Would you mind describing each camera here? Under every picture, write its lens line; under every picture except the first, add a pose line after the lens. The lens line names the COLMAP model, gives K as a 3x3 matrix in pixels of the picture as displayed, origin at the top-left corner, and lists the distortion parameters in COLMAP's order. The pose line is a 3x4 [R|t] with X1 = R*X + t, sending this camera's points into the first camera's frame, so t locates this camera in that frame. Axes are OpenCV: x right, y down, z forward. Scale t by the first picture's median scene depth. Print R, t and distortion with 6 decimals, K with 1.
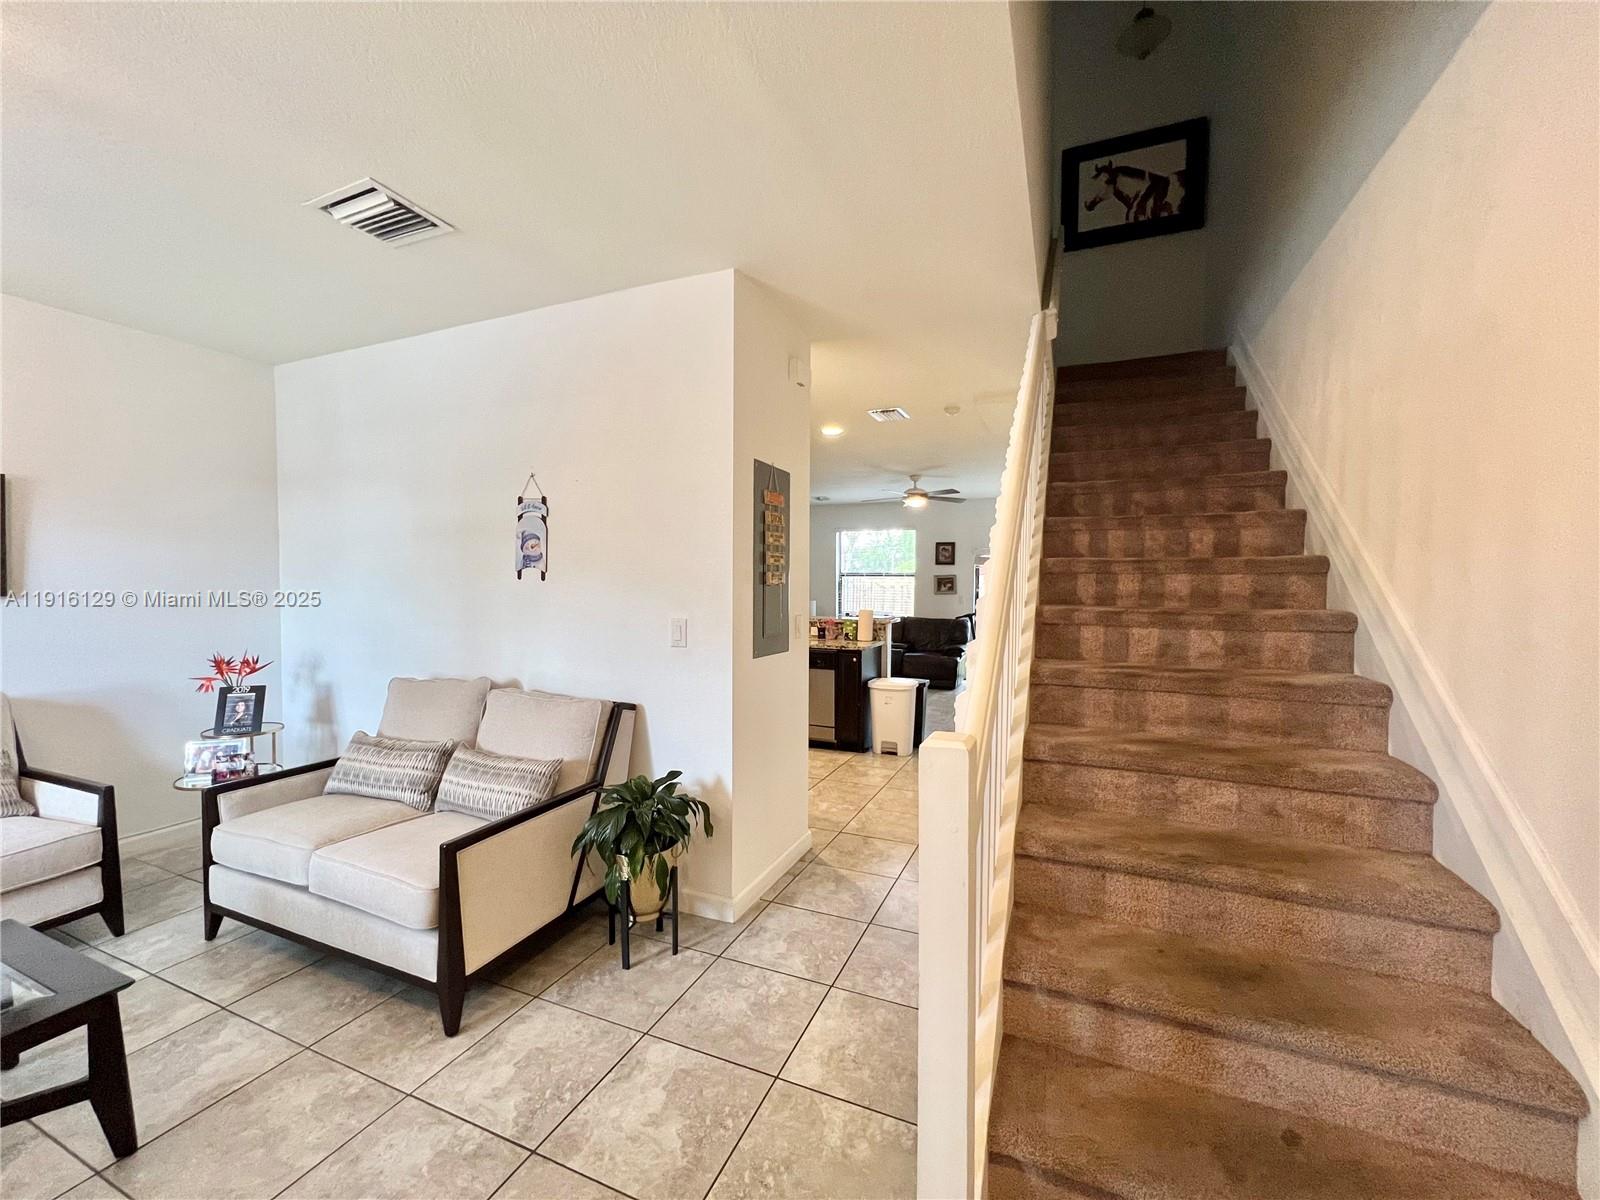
lens RADIAL K [[642.6, 0, 798.7], [0, 642.6, 594.6], [0, 0, 1]] dist [-0.000603, -0.000098]
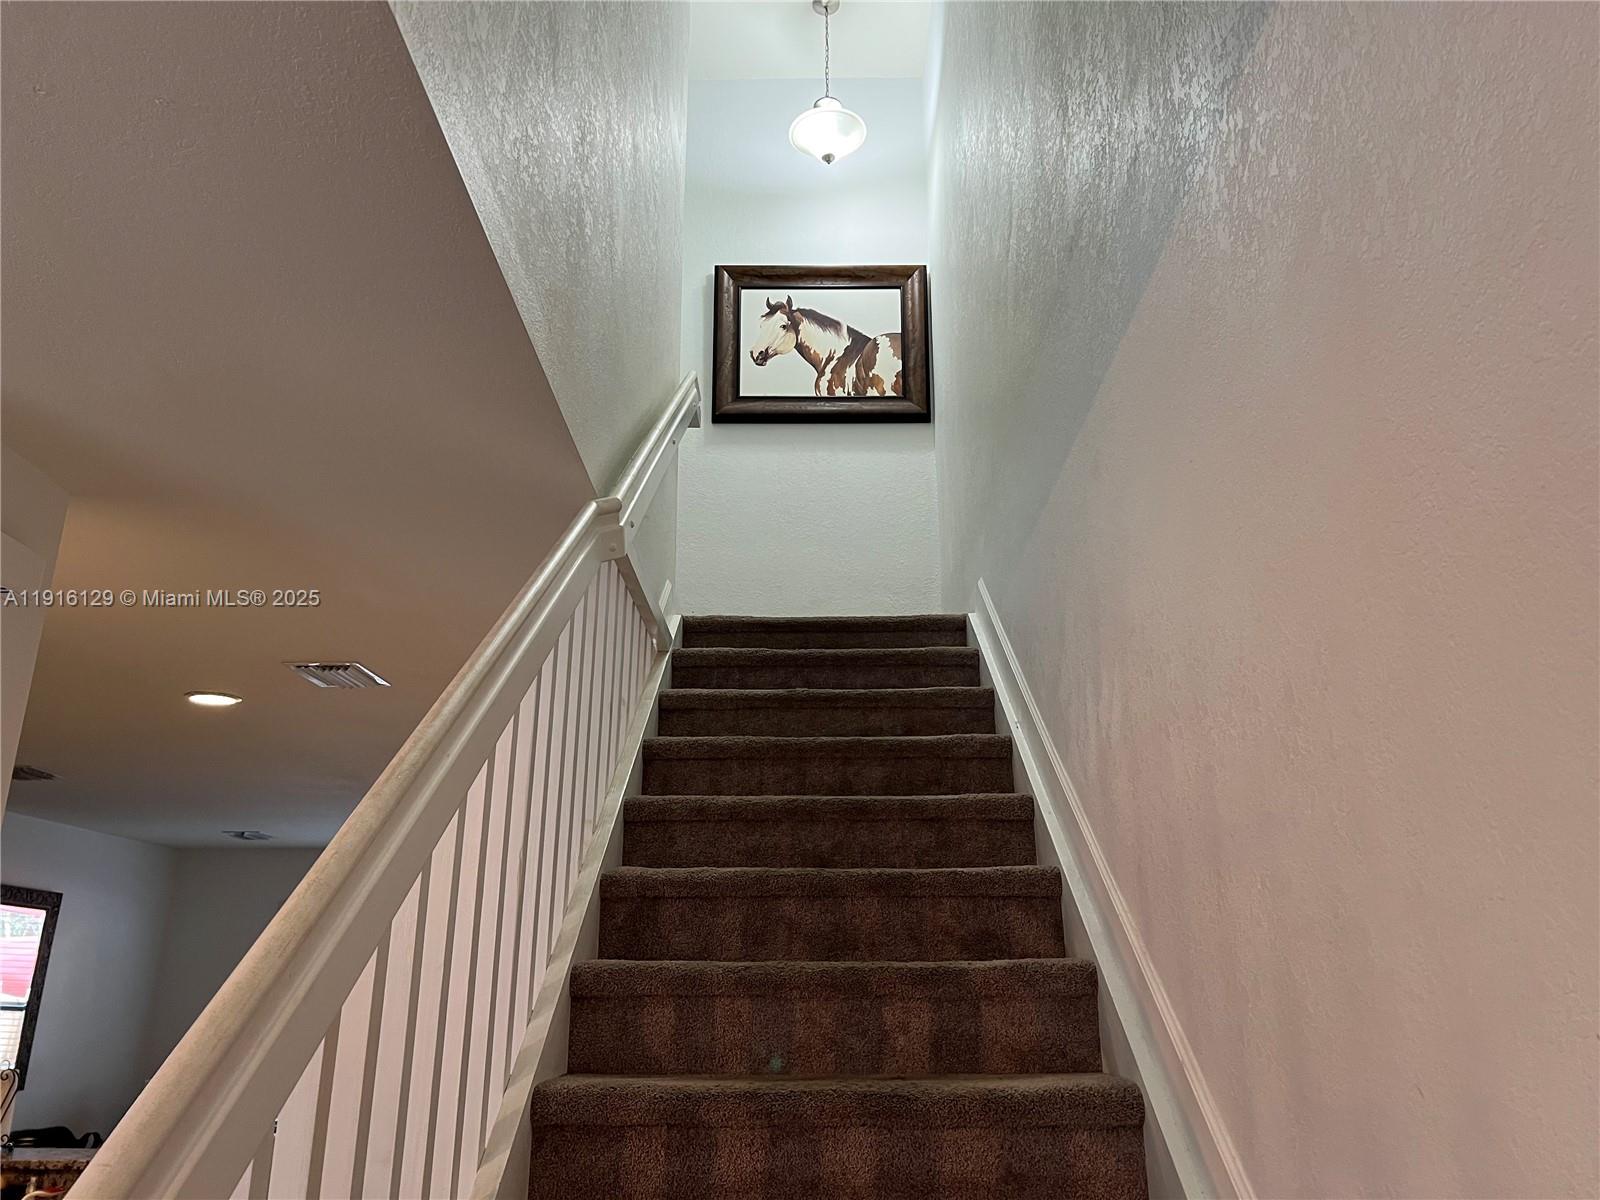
lens RADIAL K [[1208.2, 0, 801.6], [0, 1208.2, 600.0], [0, 0, 1]] dist [0.041919, -0.048550]
pose [[0.921573, 0.114344, 0.370984, 0.117344], [0.014925, 0.944495, -0.328186, -0.047273], [-0.387919, 0.307984, 0.868714, 0.116803]]
